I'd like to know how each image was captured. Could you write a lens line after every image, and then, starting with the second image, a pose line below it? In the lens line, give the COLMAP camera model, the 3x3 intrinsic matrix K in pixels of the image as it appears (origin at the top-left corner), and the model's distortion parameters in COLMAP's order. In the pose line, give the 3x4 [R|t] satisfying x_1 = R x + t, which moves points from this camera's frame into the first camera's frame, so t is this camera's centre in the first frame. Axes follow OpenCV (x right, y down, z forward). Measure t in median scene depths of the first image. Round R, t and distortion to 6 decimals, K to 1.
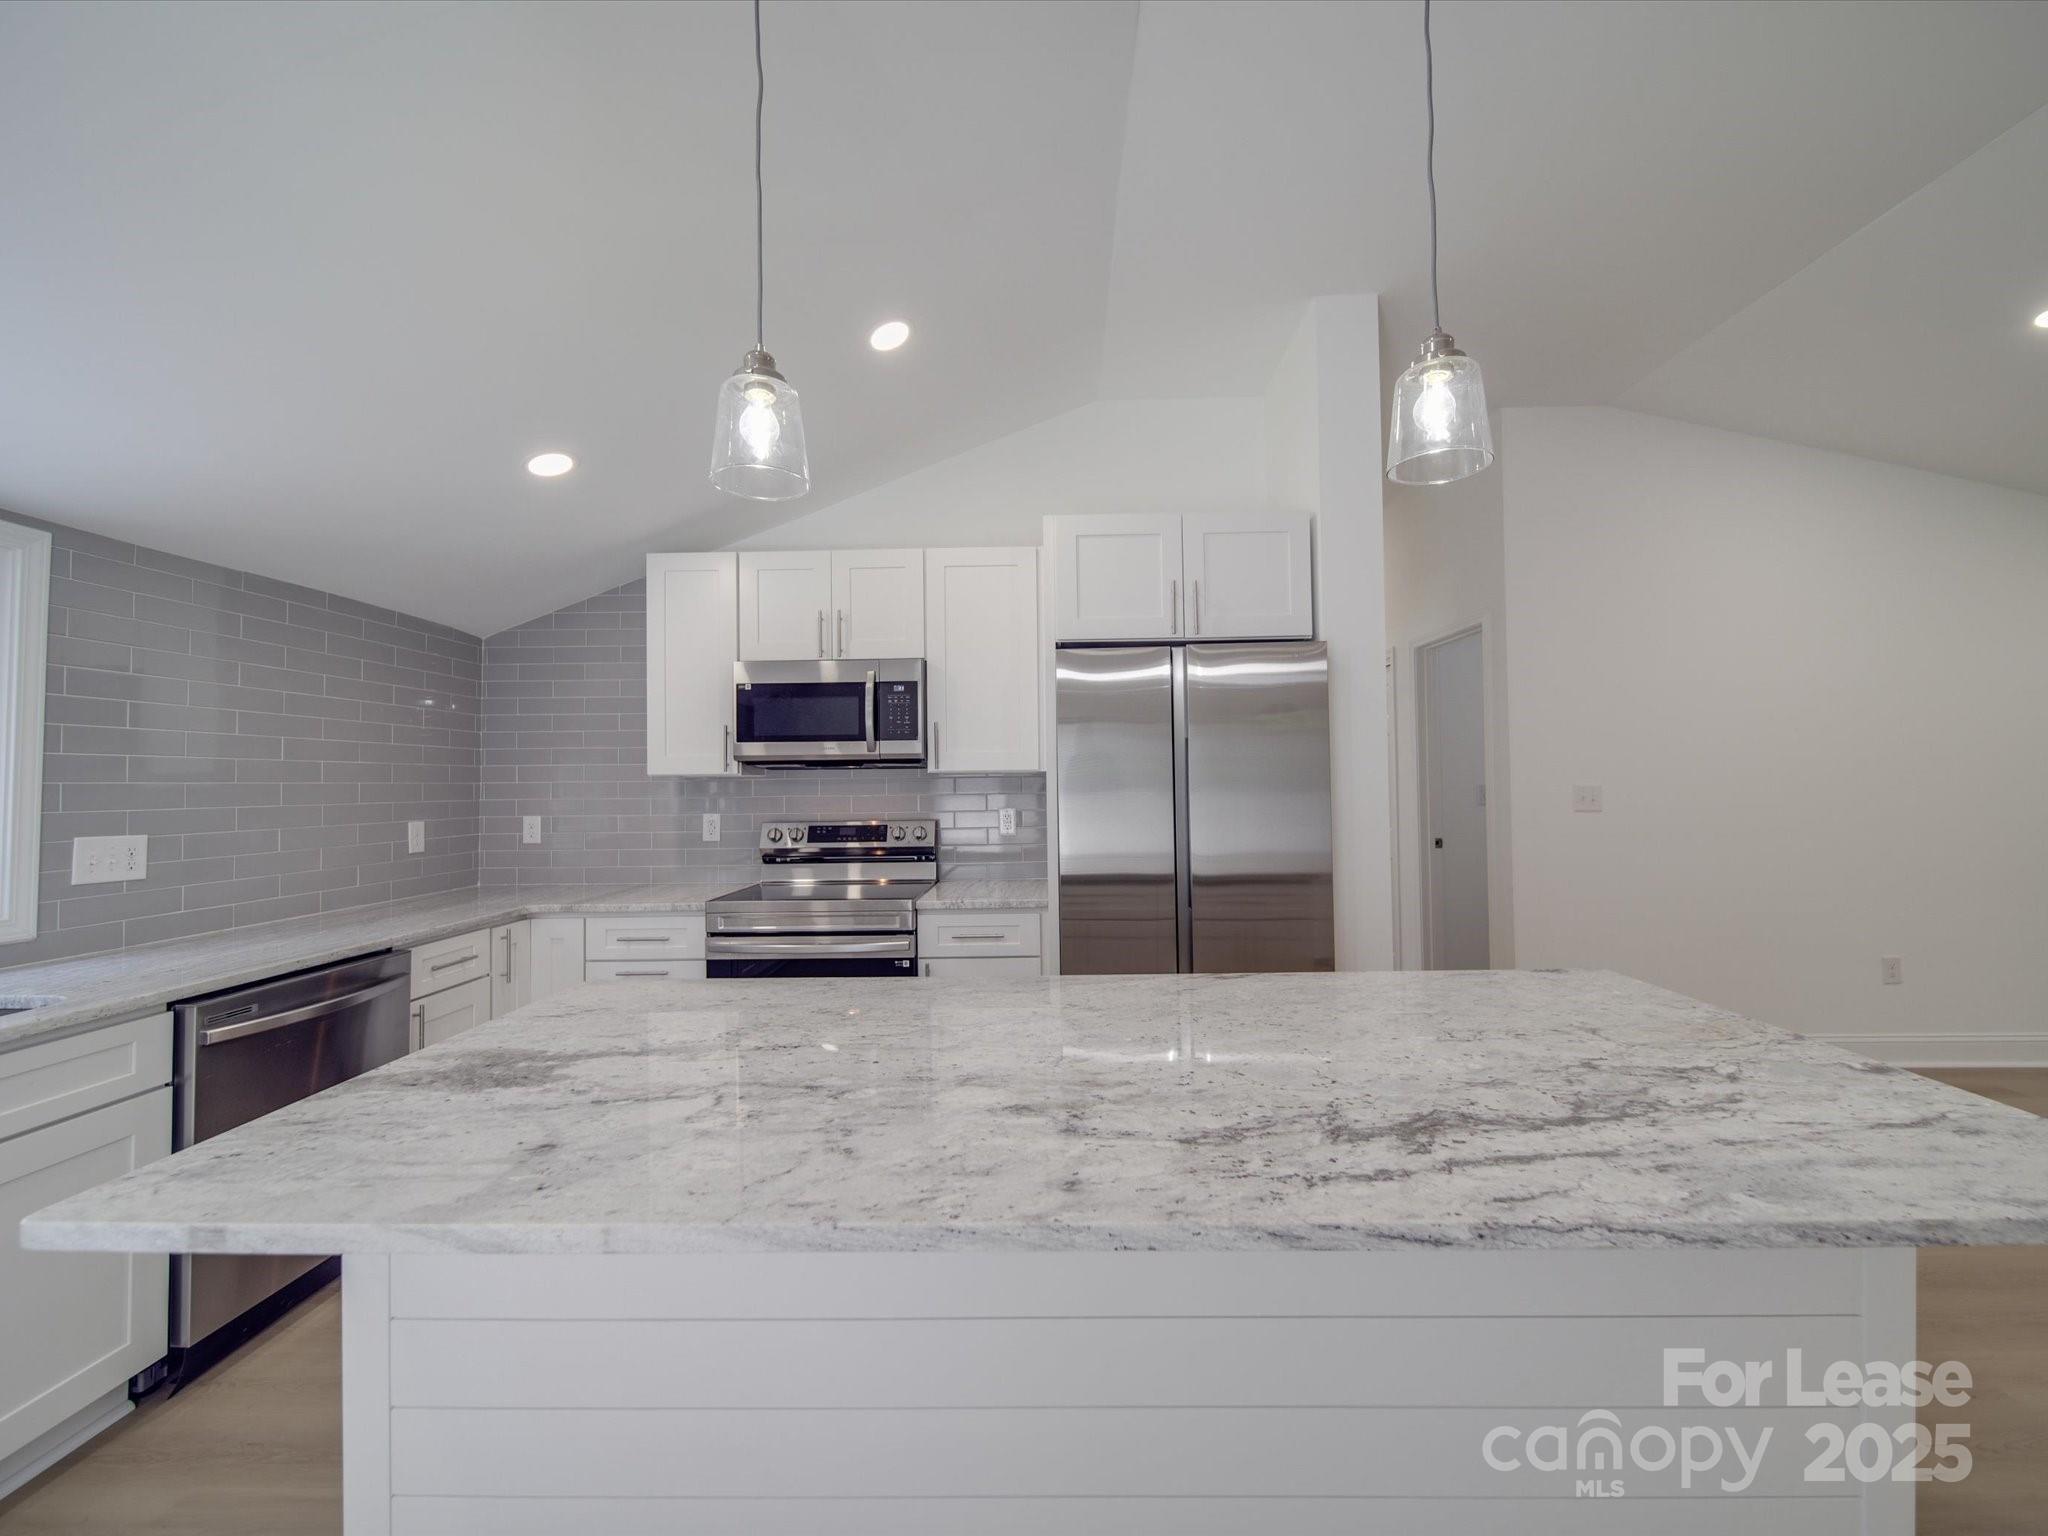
lens RADIAL K [[814.5, 0, 1031.6], [0, 814.5, 765.9], [0, 0, 1]] dist [-0.000555, -0.000836]
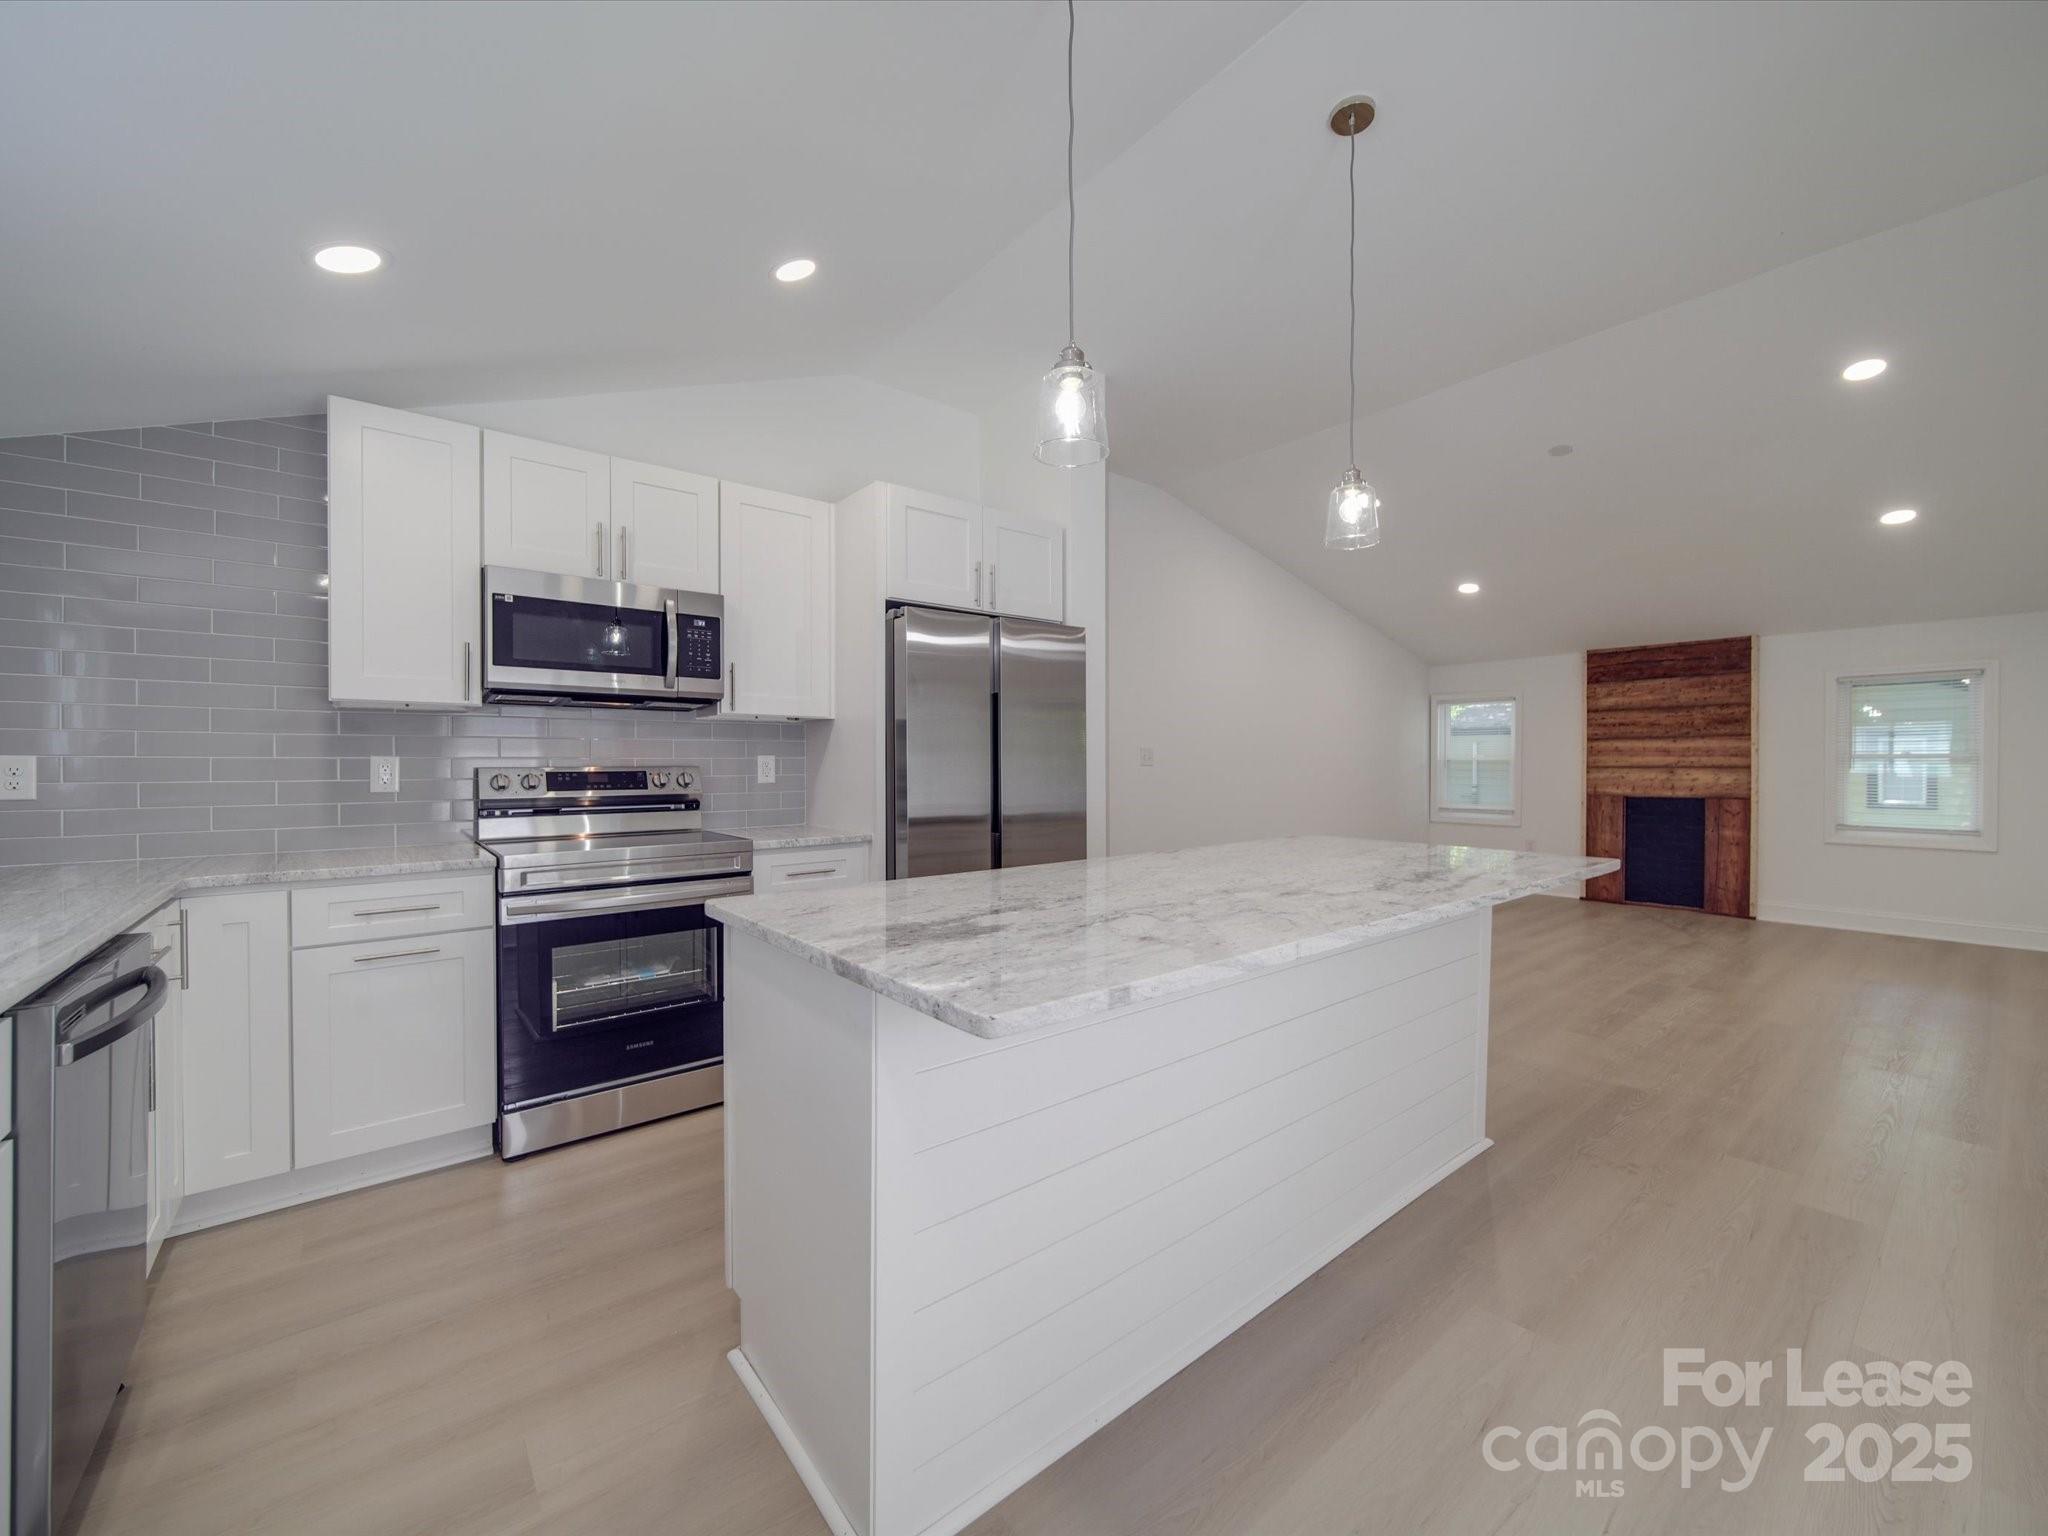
lens RADIAL K [[814.5, 0, 1032.3], [0, 814.5, 770.2], [0, 0, 1]] dist [-0.000555, -0.000836]
pose [[0.758859, 0.006337, 0.651224, -0.484023], [-0.023082, 0.999586, 0.017171, 0.050016], [-0.650846, -0.028062, 0.758691, 0.029142]]
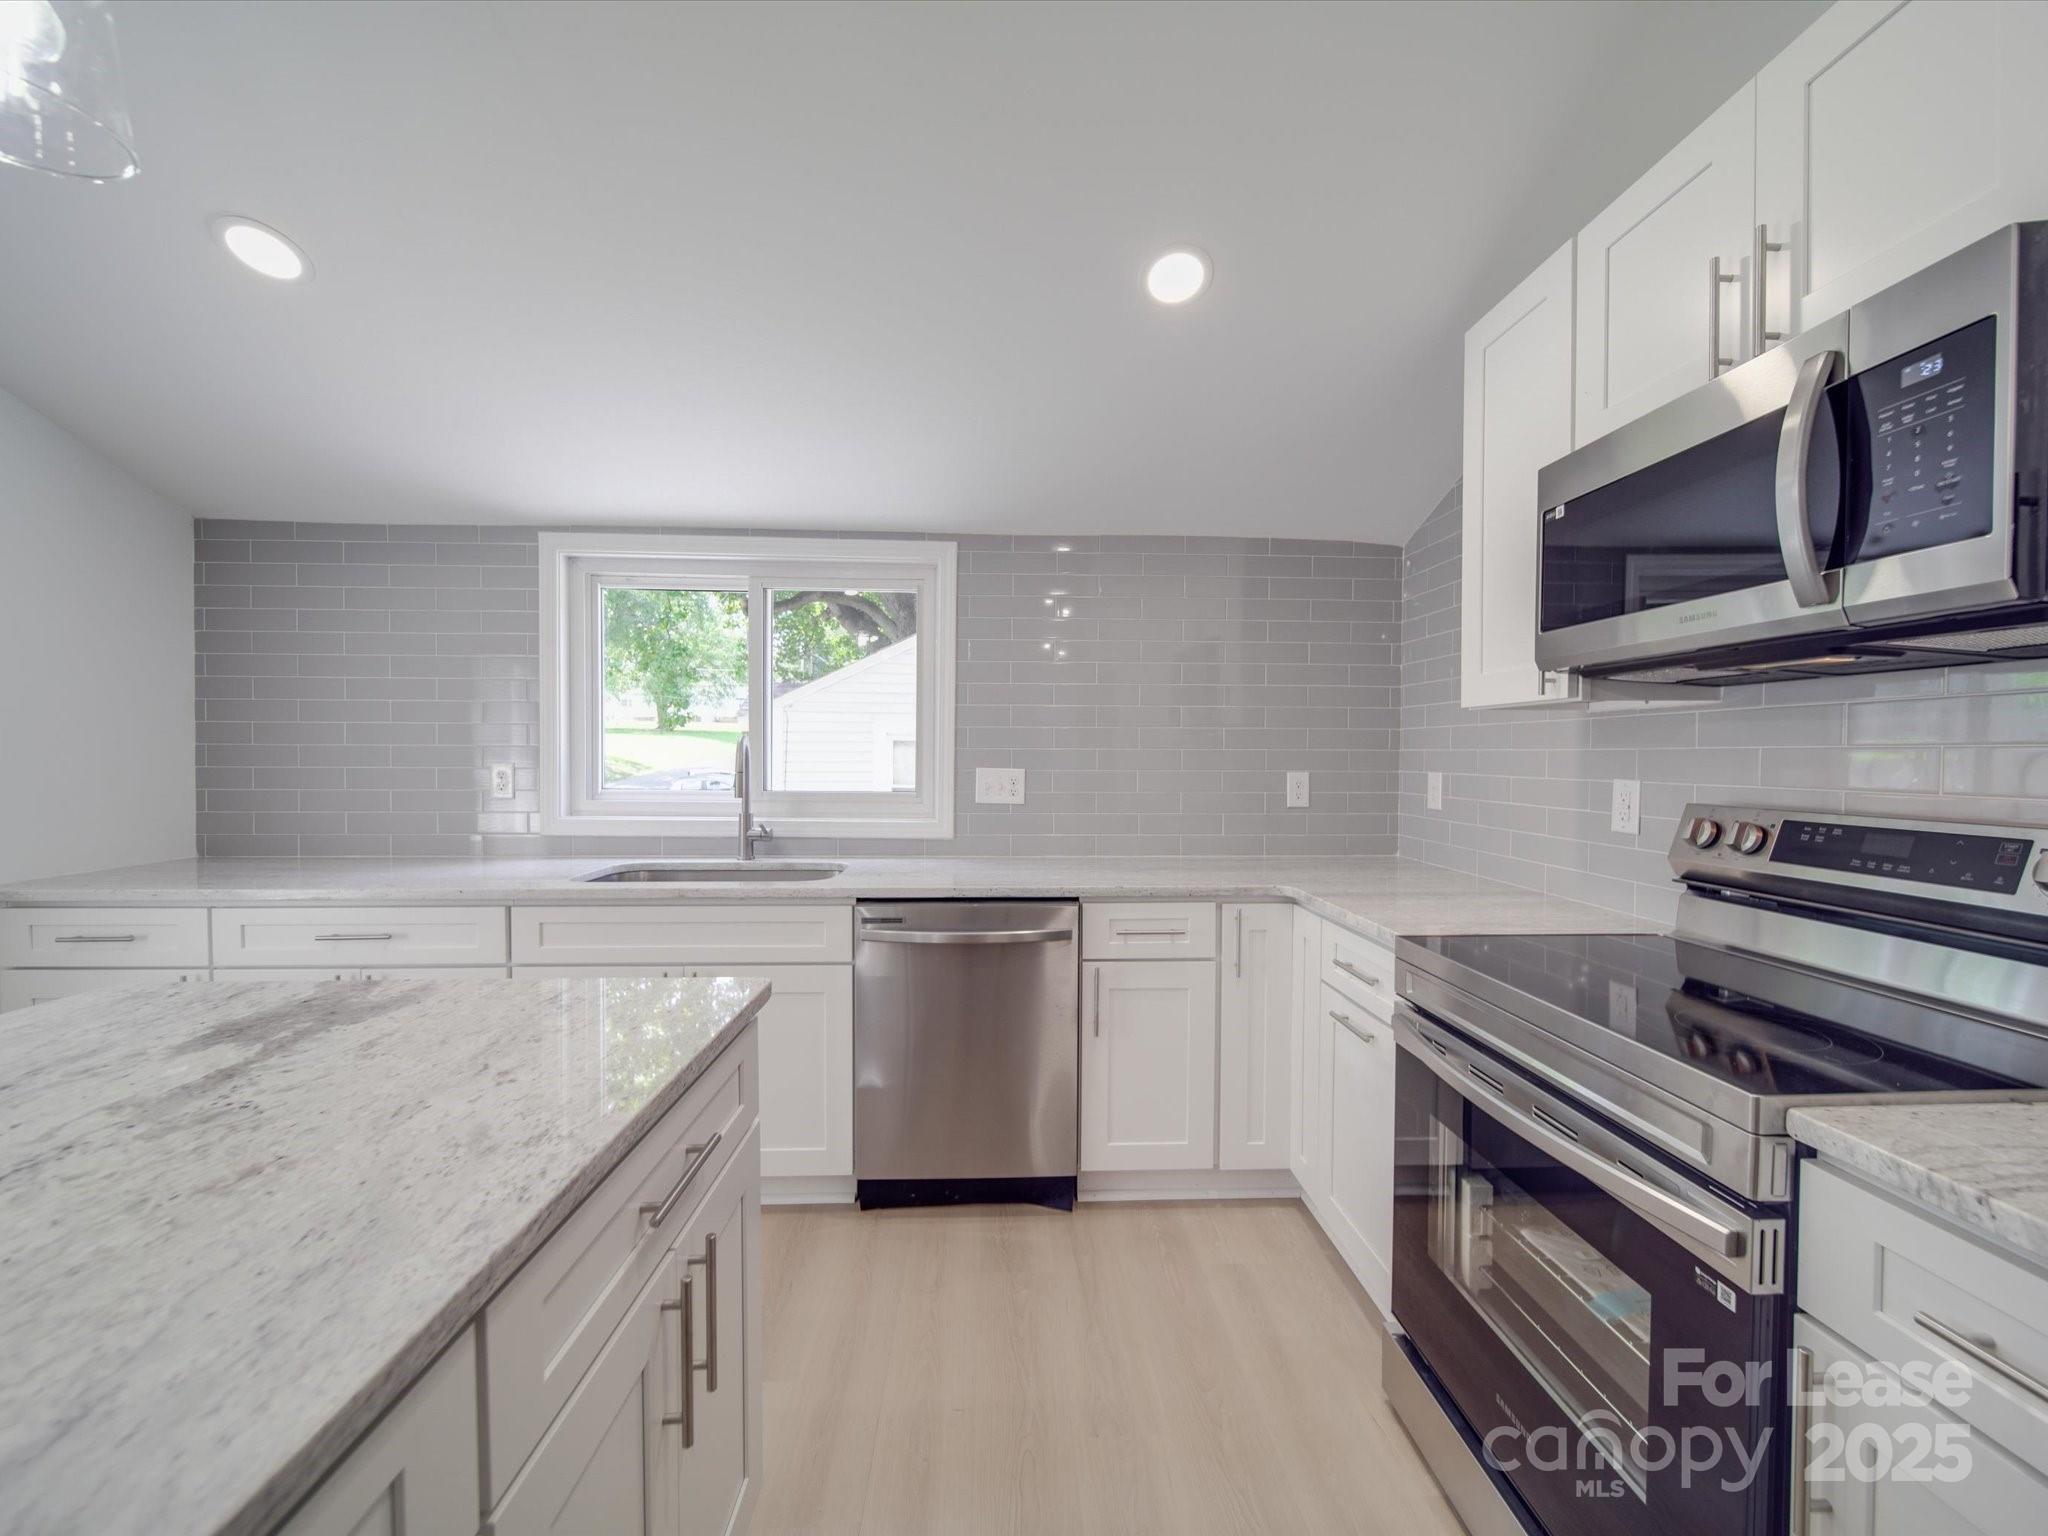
lens RADIAL K [[814.5, 0, 1034.7], [0, 814.5, 768.2], [0, 0, 1]] dist [-0.000555, -0.000836]
pose [[0.071095, 0.030440, -0.997005, 0.108115], [0.017504, 0.999342, 0.031759, 0.031608], [0.997316, -0.019710, 0.070516, 0.663244]]
